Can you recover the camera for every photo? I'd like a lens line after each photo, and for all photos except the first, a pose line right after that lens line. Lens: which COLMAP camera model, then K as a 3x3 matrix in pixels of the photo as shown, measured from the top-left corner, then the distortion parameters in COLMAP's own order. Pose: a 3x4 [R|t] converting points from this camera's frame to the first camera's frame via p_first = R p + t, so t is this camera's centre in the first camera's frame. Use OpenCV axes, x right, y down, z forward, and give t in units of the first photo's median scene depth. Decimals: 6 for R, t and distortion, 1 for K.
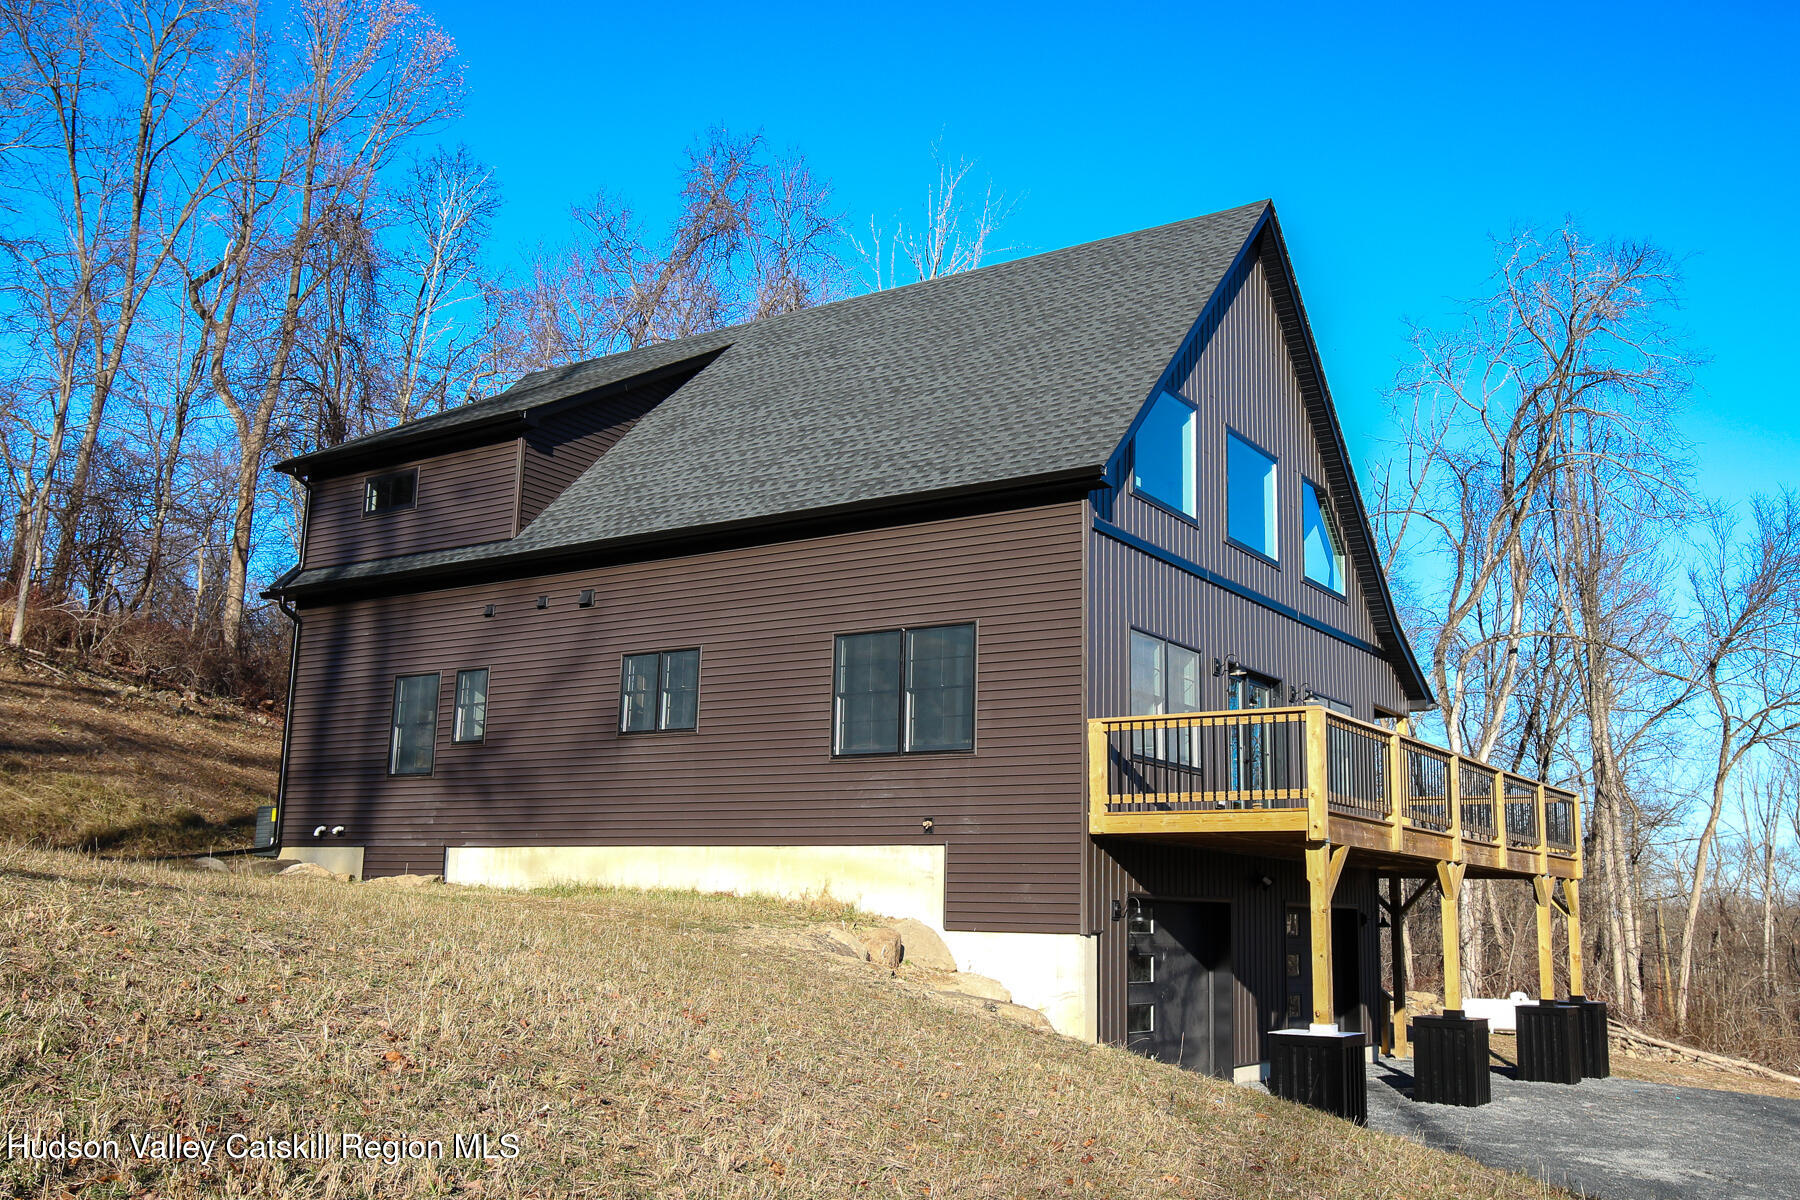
lens RADIAL K [[1636.8, 0, 900.2], [0, 1636.8, 595.3], [0, 0, 1]] dist [-0.007069, 0.000000]
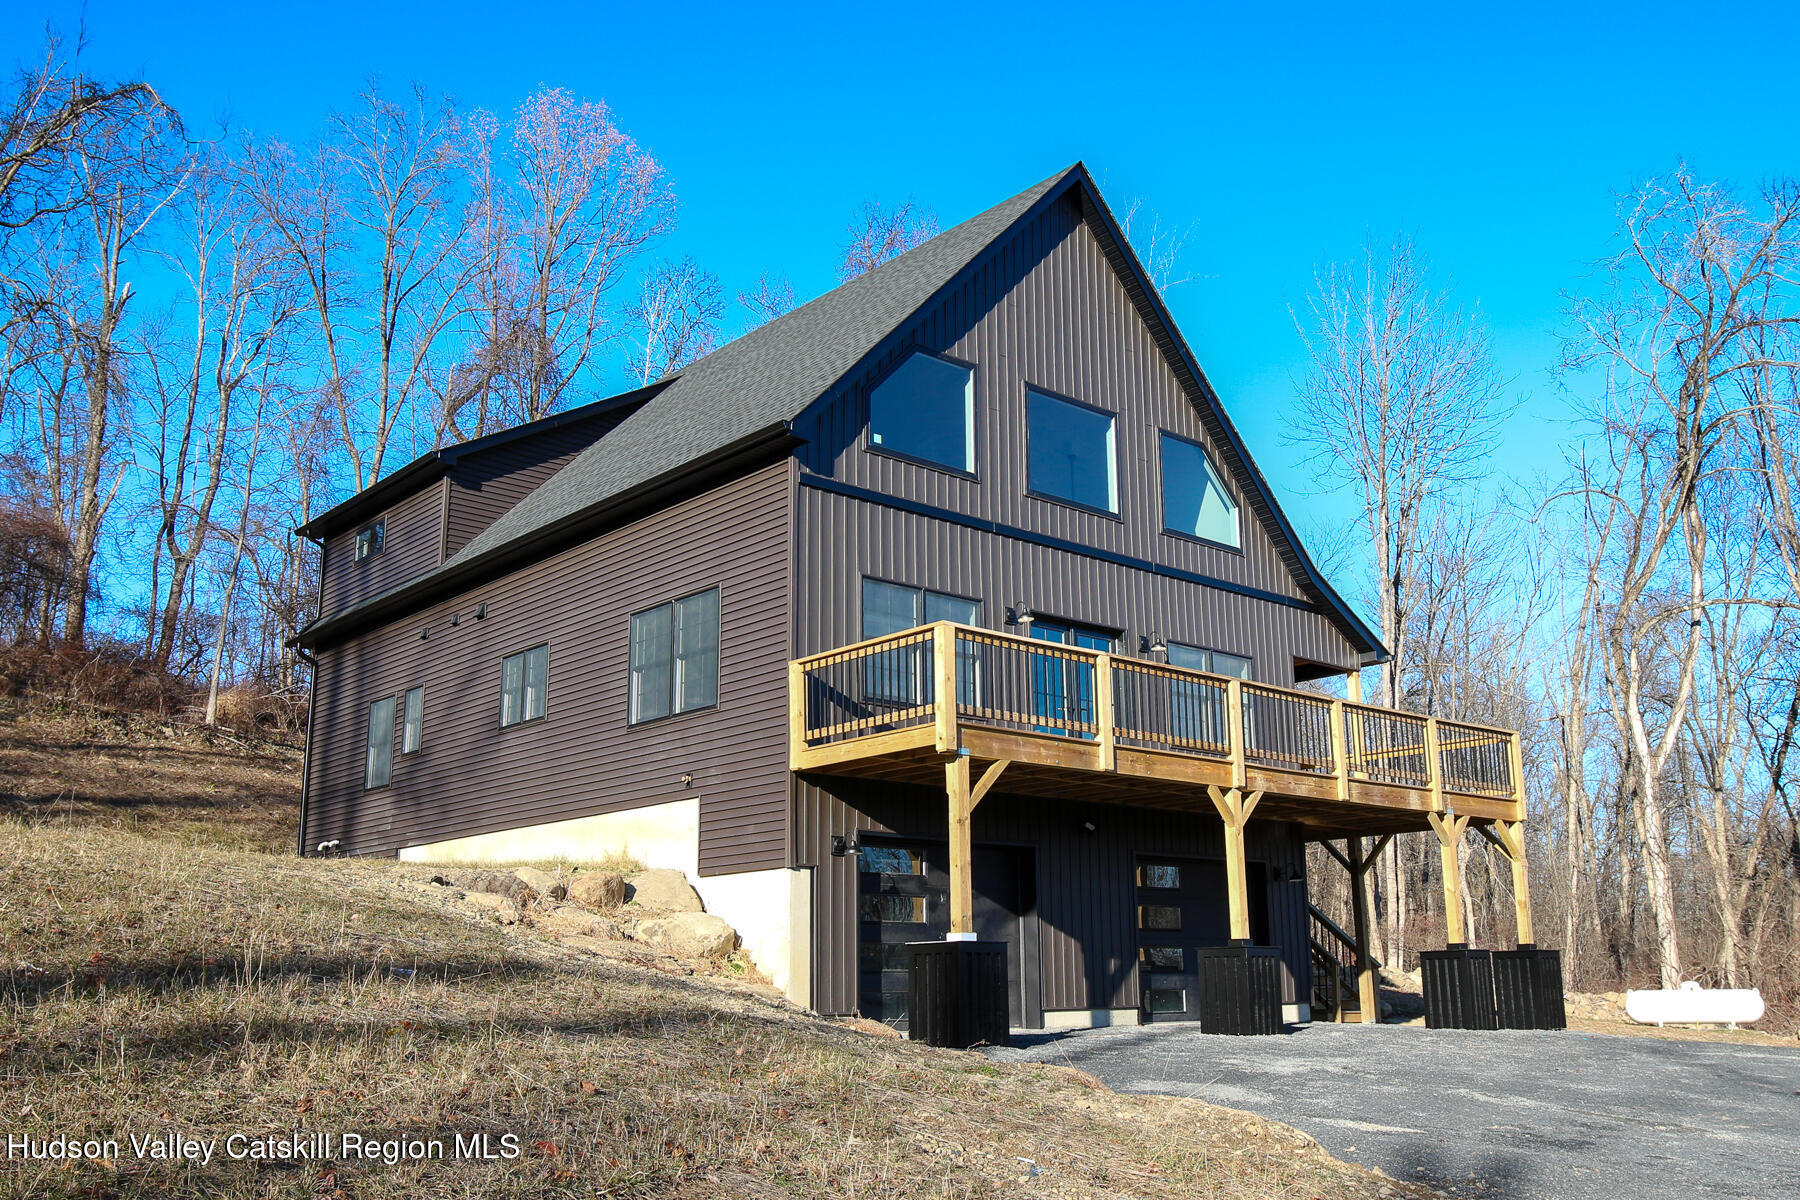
lens RADIAL K [[1597.7, 0, 901.0], [0, 1597.7, 605.6], [0, 0, 1]] dist [-0.003943, -0.002934]
pose [[0.971551, -0.091182, -0.218572, 0.326674], [0.082372, 0.995391, -0.049108, 0.076159], [0.222042, 0.029707, 0.974584, 0.018093]]
